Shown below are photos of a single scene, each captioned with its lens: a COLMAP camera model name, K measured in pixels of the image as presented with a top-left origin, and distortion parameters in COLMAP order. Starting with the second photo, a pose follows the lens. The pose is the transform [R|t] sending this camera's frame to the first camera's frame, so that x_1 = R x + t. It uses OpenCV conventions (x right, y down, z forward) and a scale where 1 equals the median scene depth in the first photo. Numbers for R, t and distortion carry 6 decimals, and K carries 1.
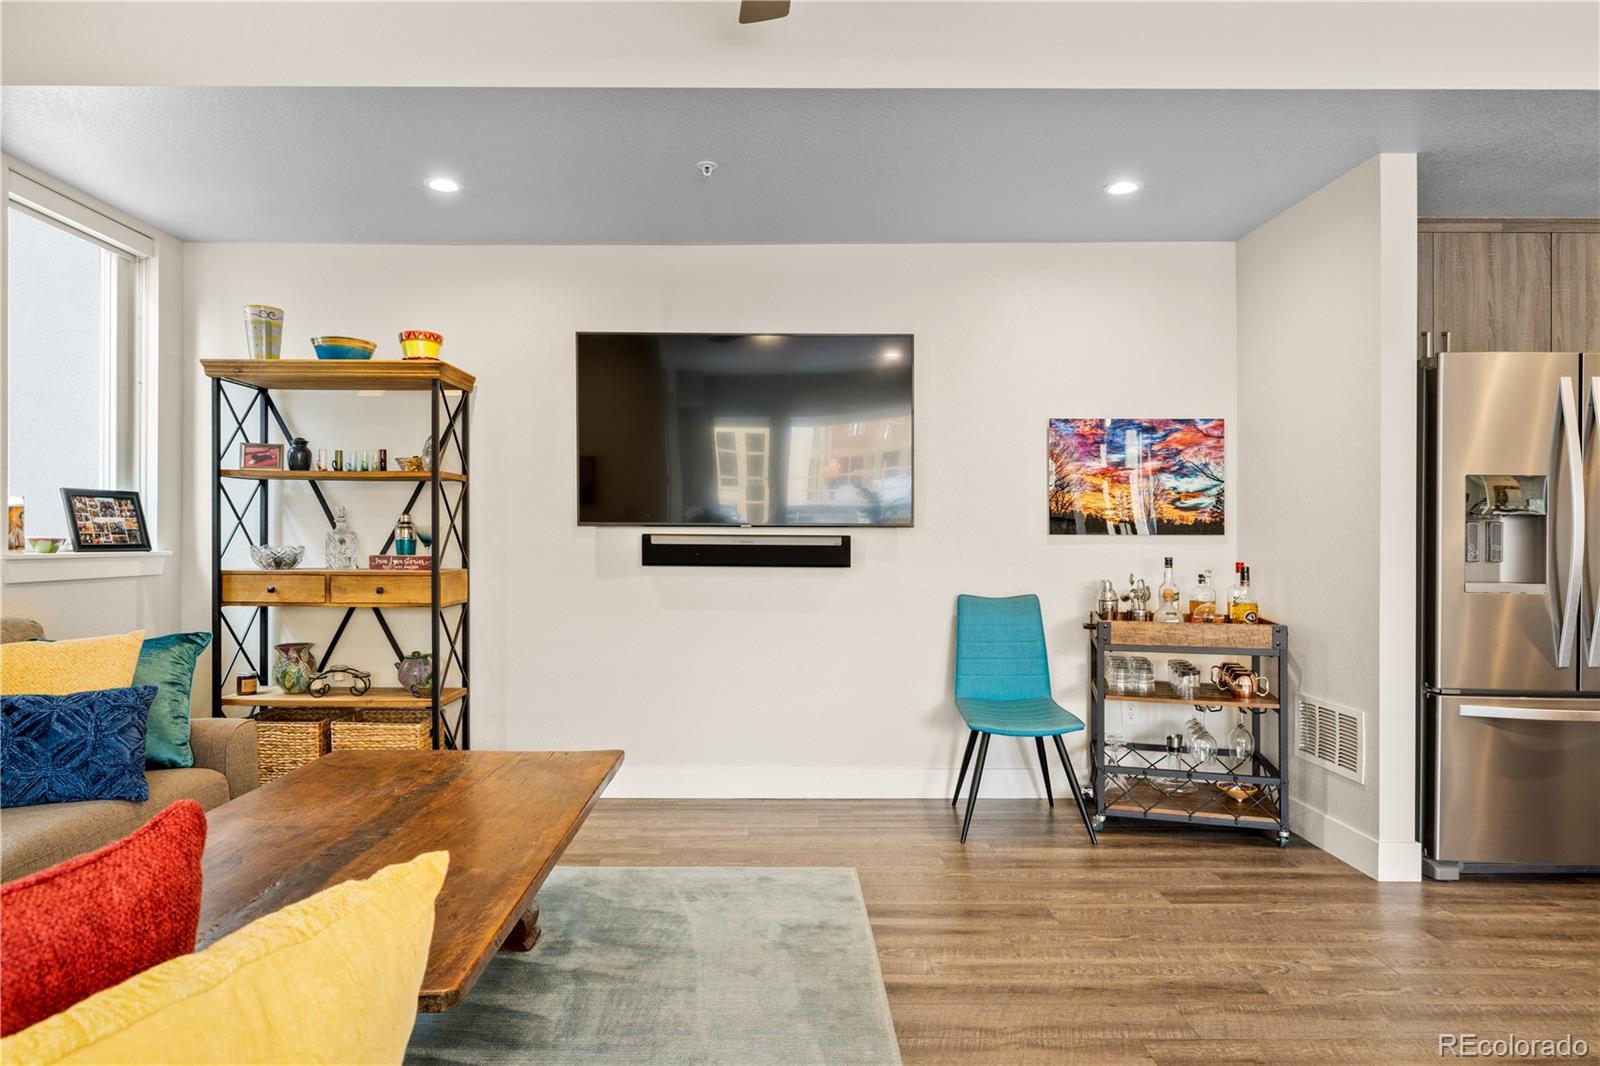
lens RADIAL K [[876.3, 0, 799.0], [0, 876.3, 532.6], [0, 0, 1]] dist [-0.003470, -0.000611]
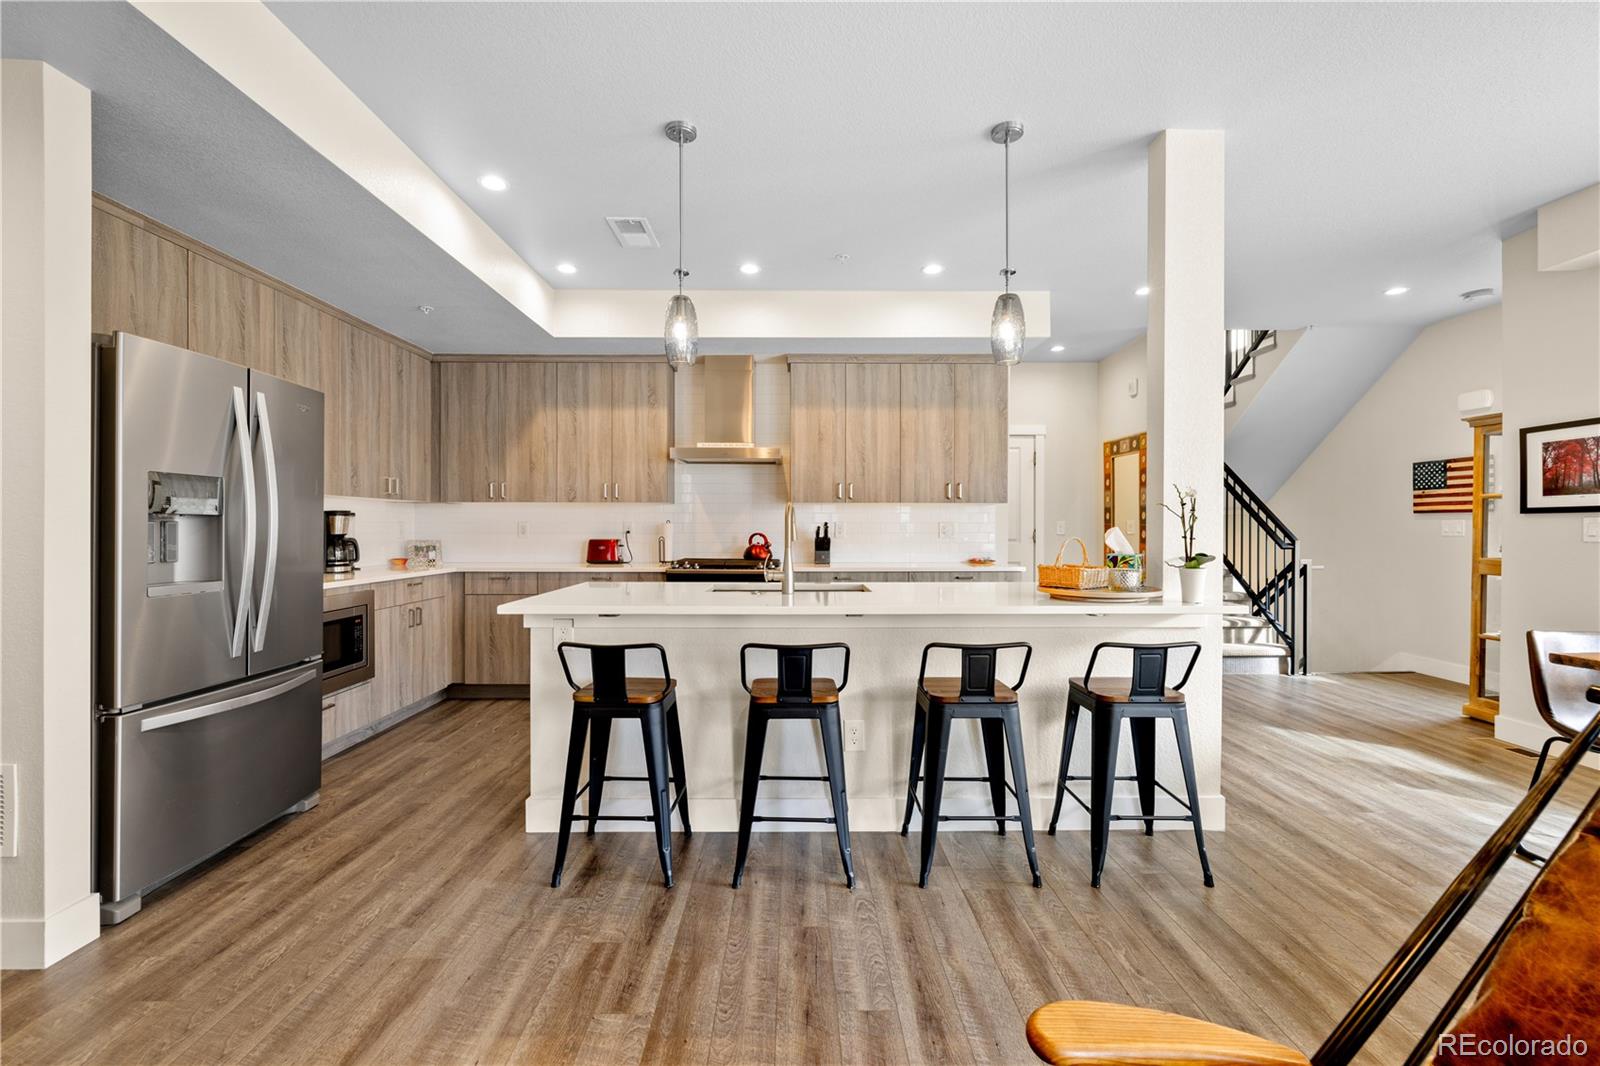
lens RADIAL K [[674.8, 0, 798.6], [0, 674.8, 526.6], [0, 0, 1]] dist [-0.003922, -0.000161]
pose [[0.017598, -0.003547, 0.999839, 0.060465], [-0.005669, 0.999977, 0.003647, -0.013078], [-0.999829, -0.005733, 0.017578, 0.295050]]
